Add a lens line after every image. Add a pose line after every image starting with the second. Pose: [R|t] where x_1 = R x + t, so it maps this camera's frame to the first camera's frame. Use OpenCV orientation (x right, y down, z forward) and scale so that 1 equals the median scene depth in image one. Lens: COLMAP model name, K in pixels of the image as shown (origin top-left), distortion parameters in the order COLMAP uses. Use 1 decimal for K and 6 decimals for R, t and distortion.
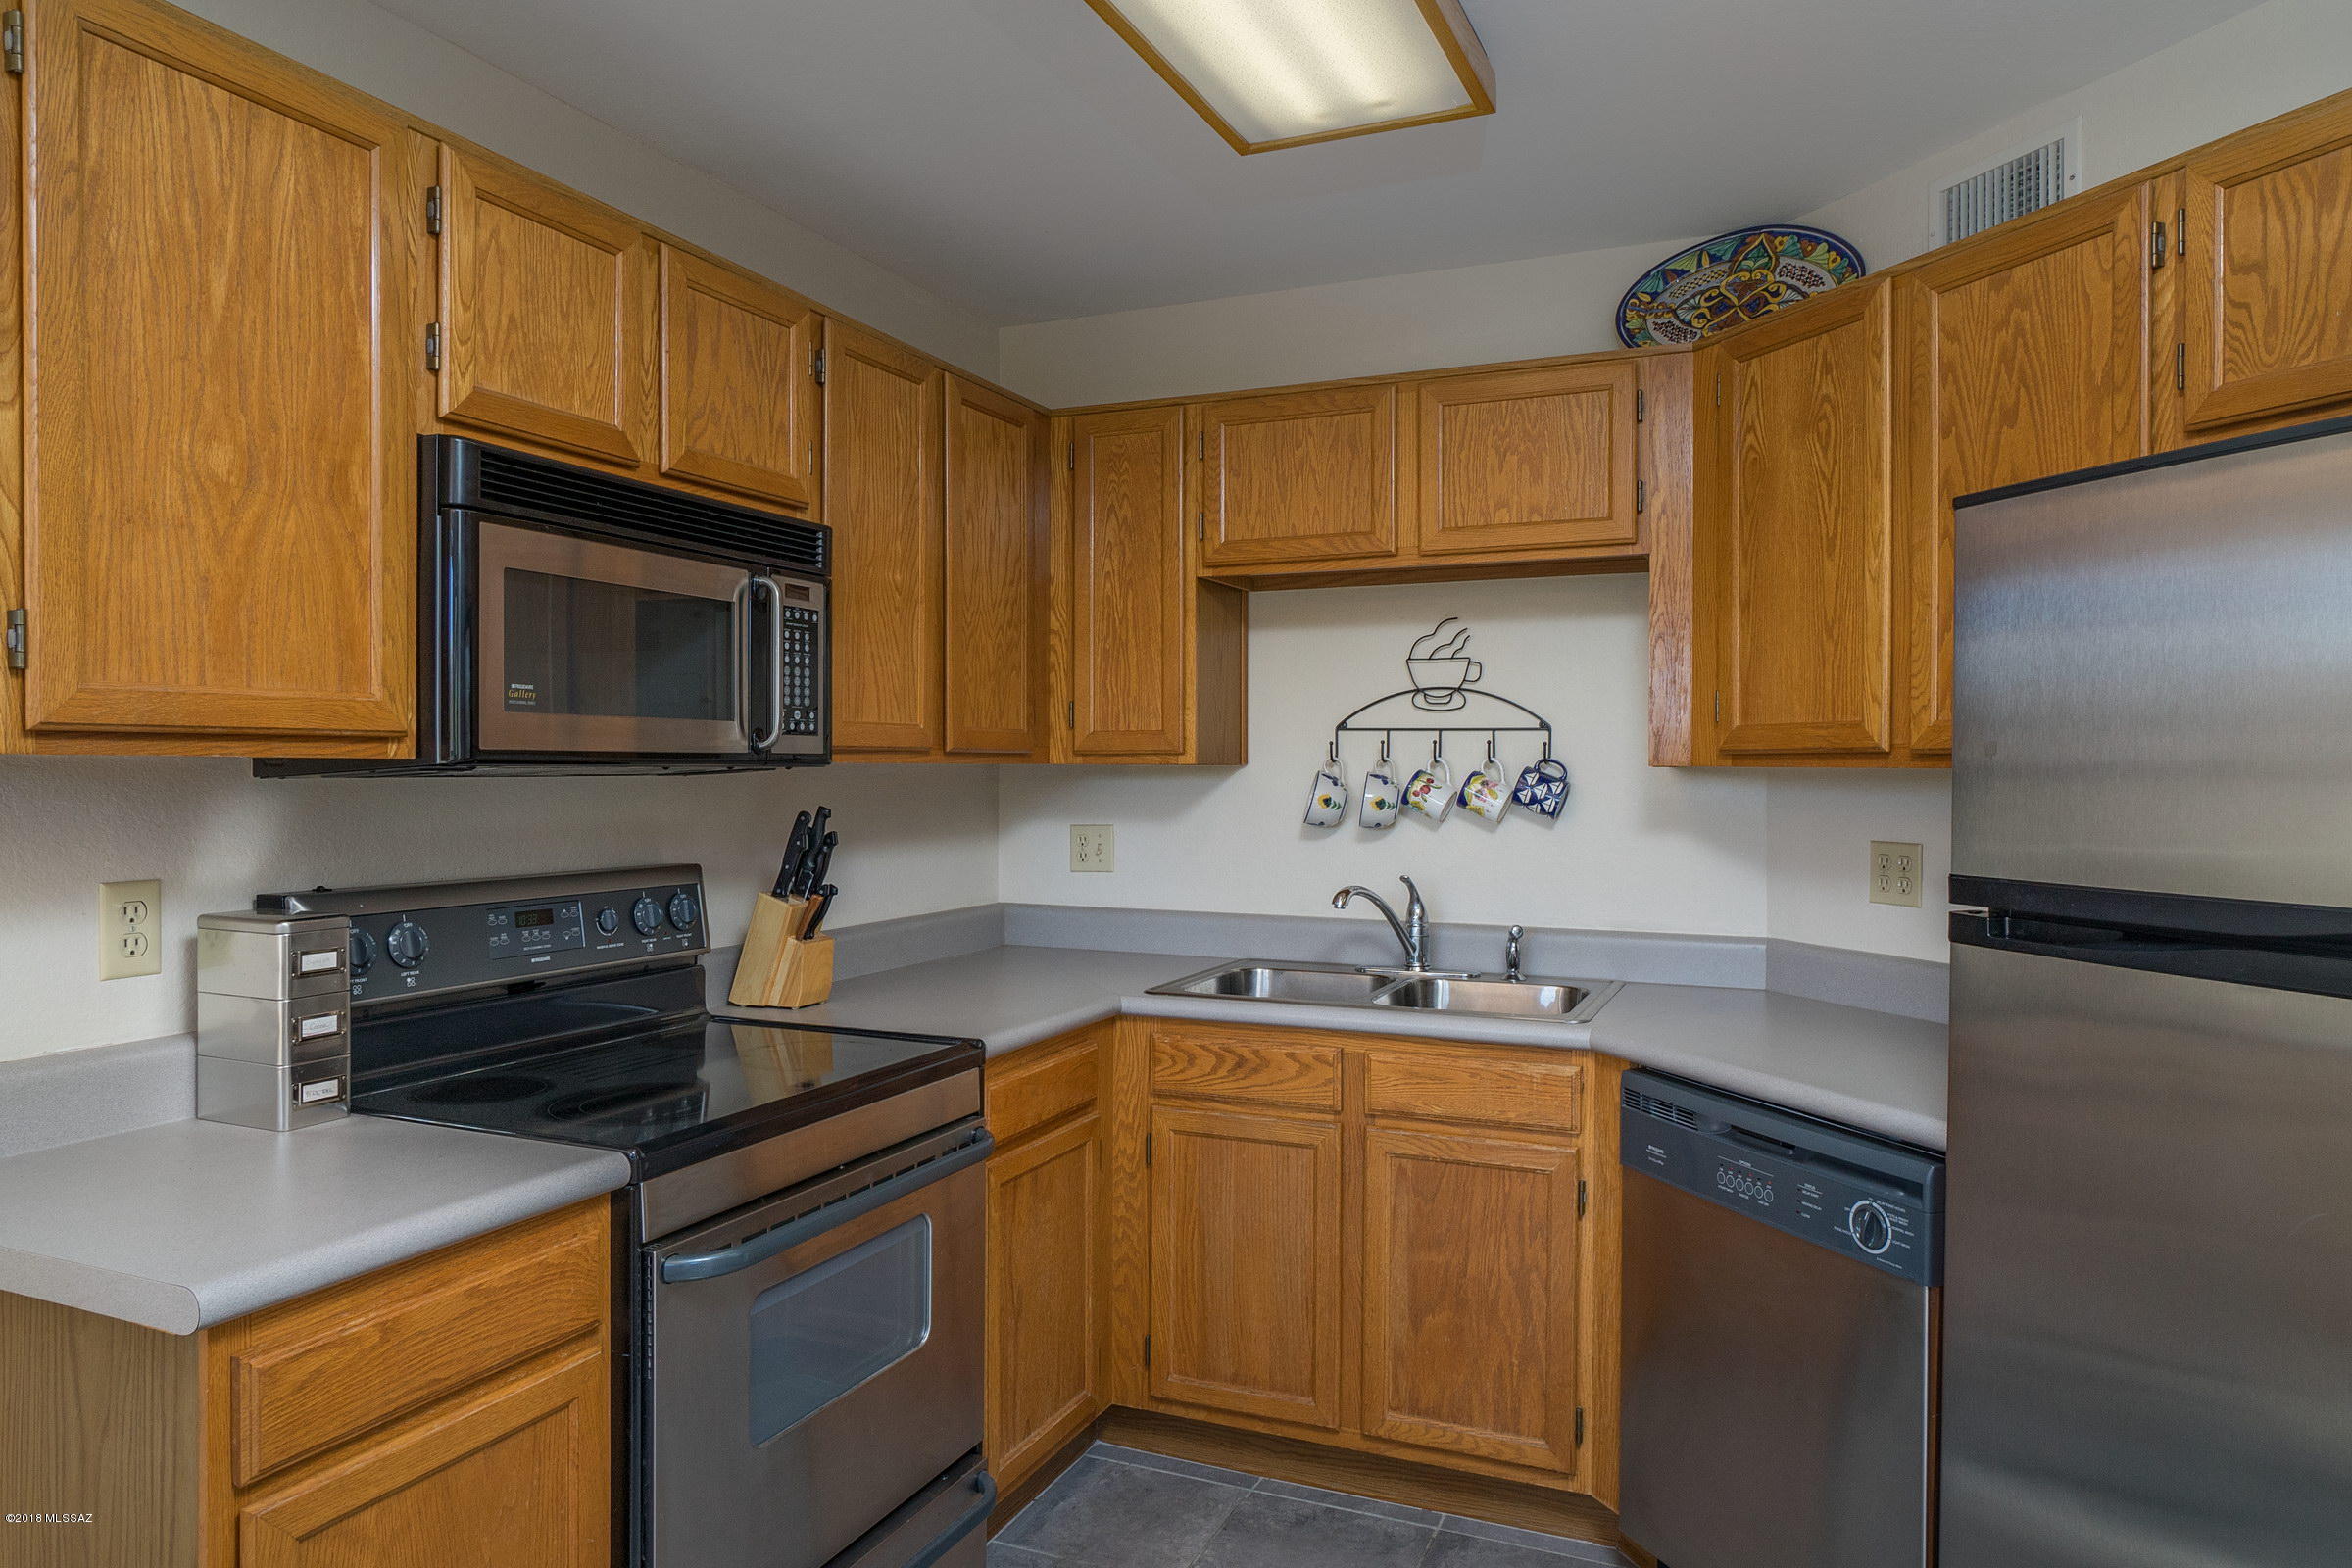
lens RADIAL K [[1488.4, 0, 1178.5], [0, 1488.4, 751.2], [0, 0, 1]] dist [0.000667, -0.000040]
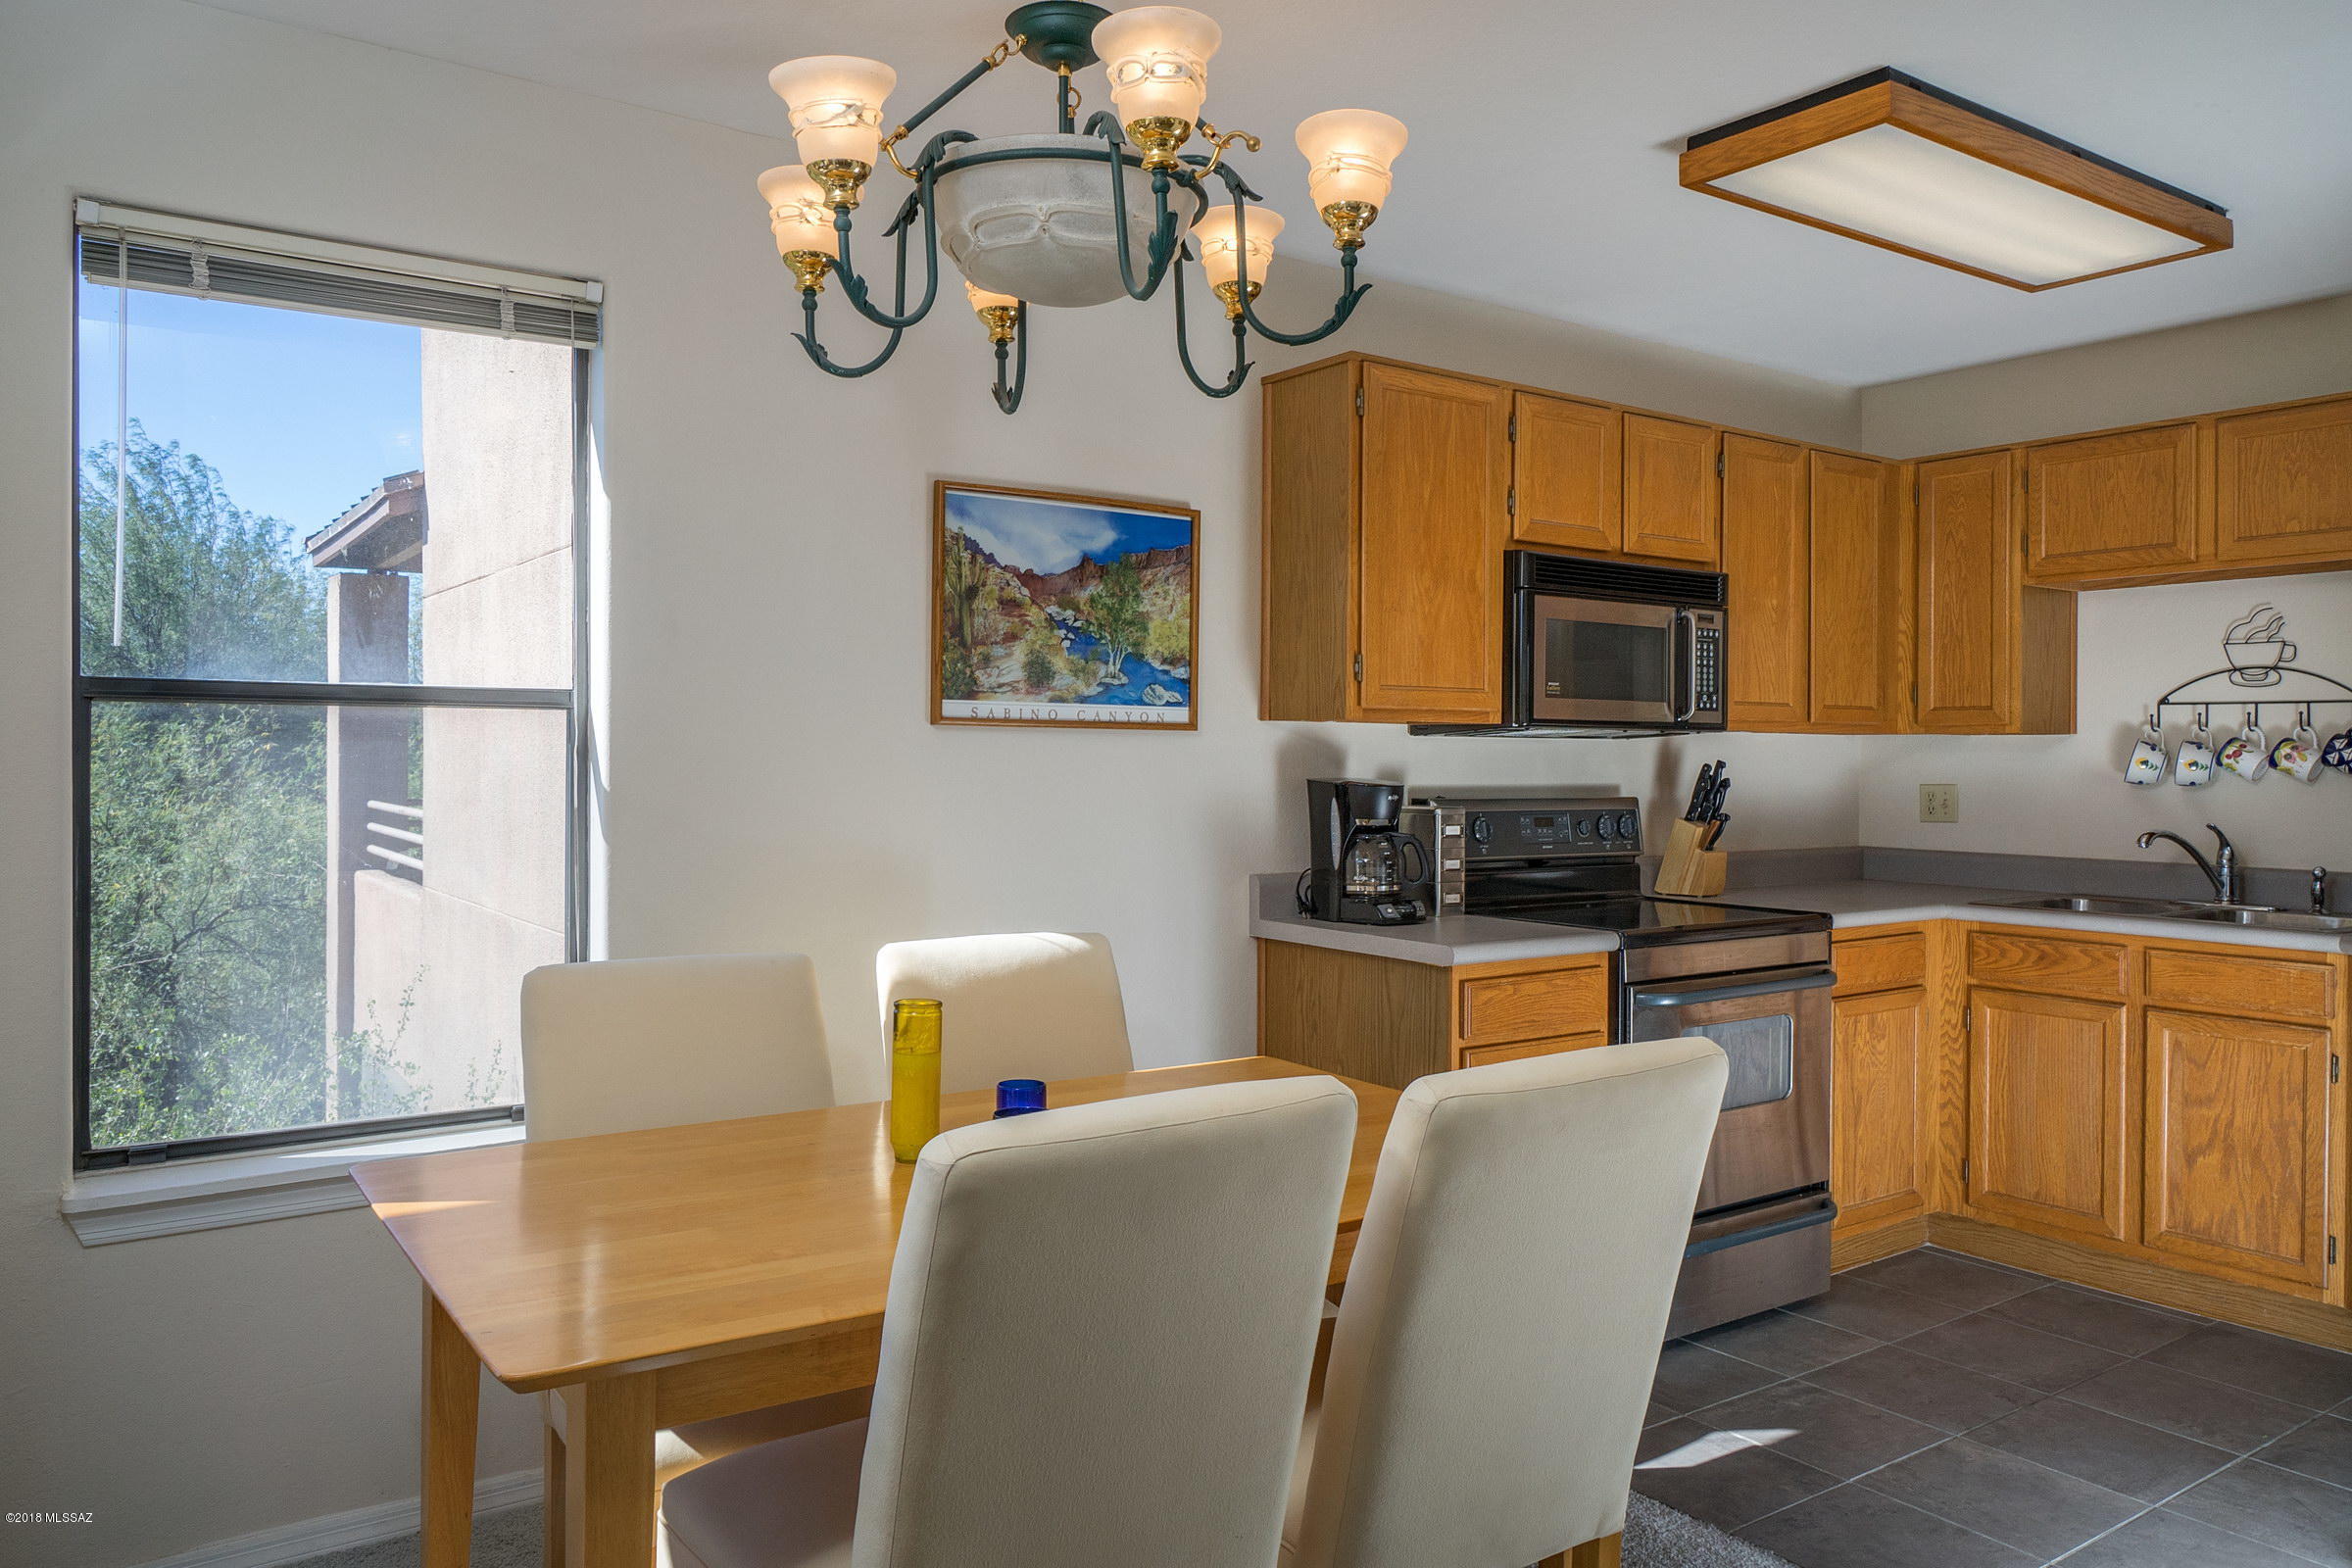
lens RADIAL K [[1629.0, 0, 1176.0], [0, 1629.0, 784.0], [0, 0, 1]] dist [-0.001424, -0.001434]
pose [[0.855692, 0.011183, -0.517364, 0.133485], [0.001793, 0.999696, 0.024574, 0.020059], [0.517482, -0.021956, 0.855412, -0.653263]]
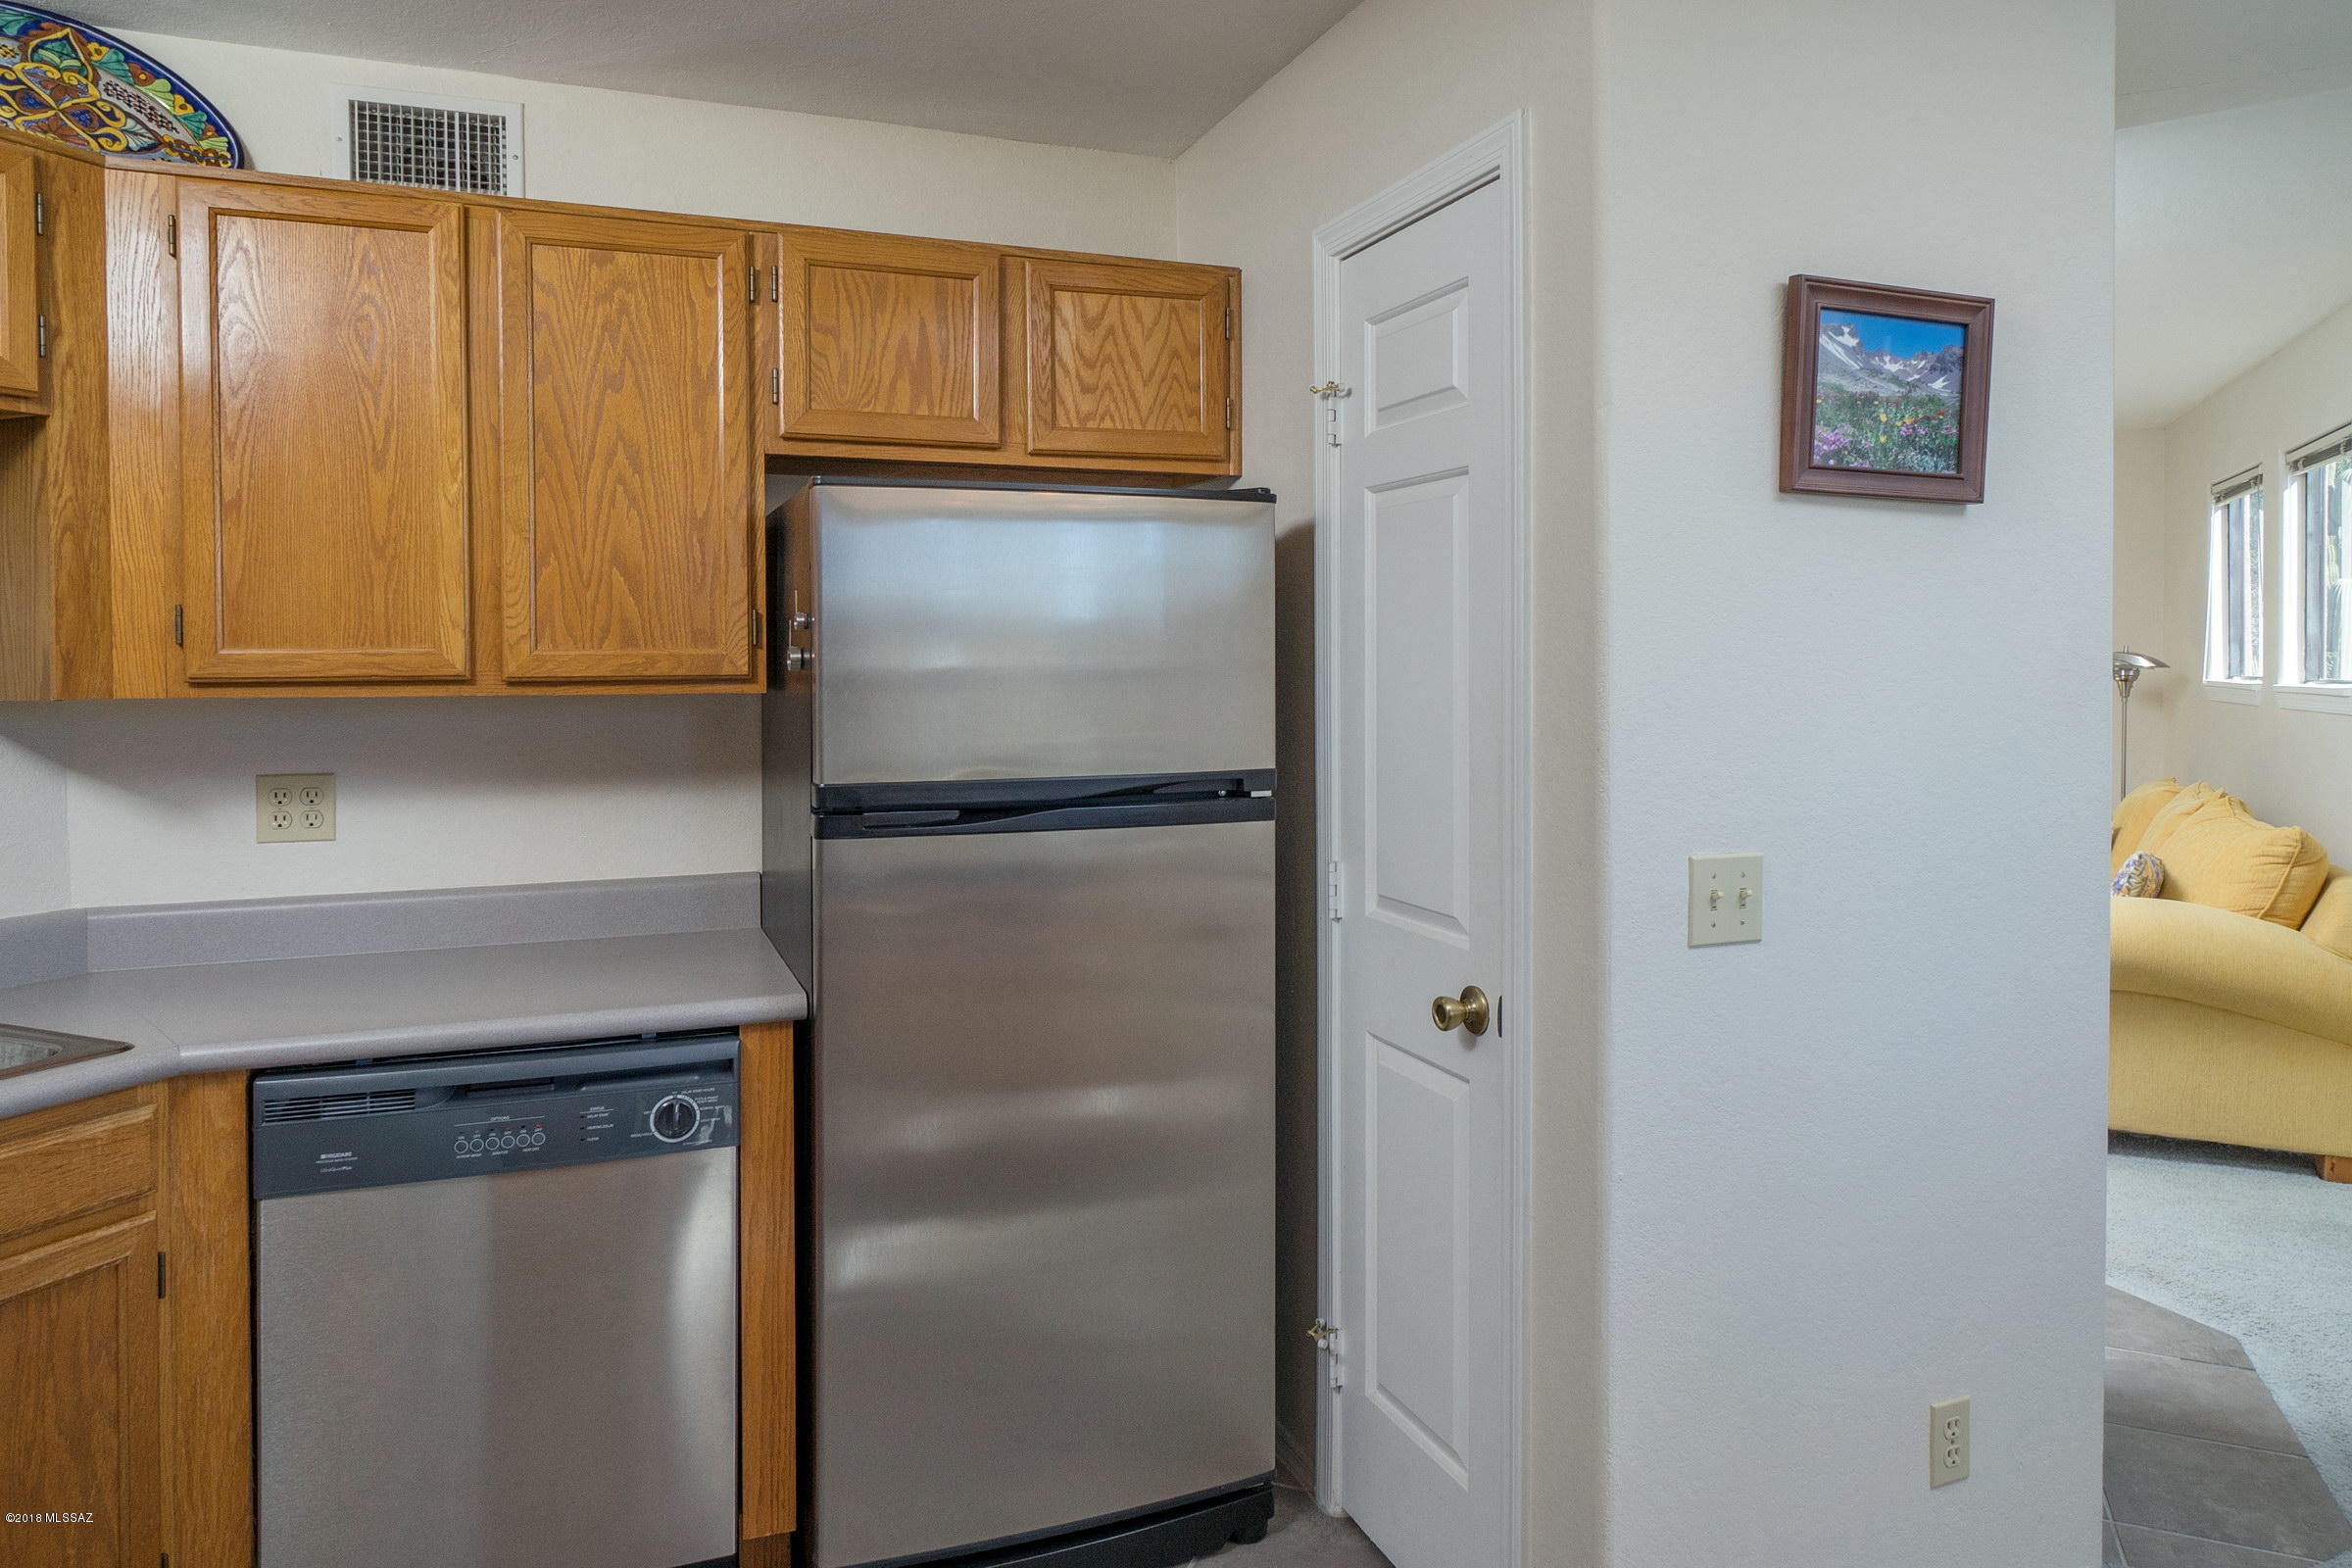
lens RADIAL K [[1415.1, 0, 1175.2], [0, 1415.1, 681.3], [0, 0, 1]] dist [0.001018, 0.001002]
pose [[0.018901, -0.011738, 0.999752, -0.412713], [-0.003924, 0.999923, 0.011815, -0.010411], [-0.999814, -0.004146, 0.018853, 0.451663]]
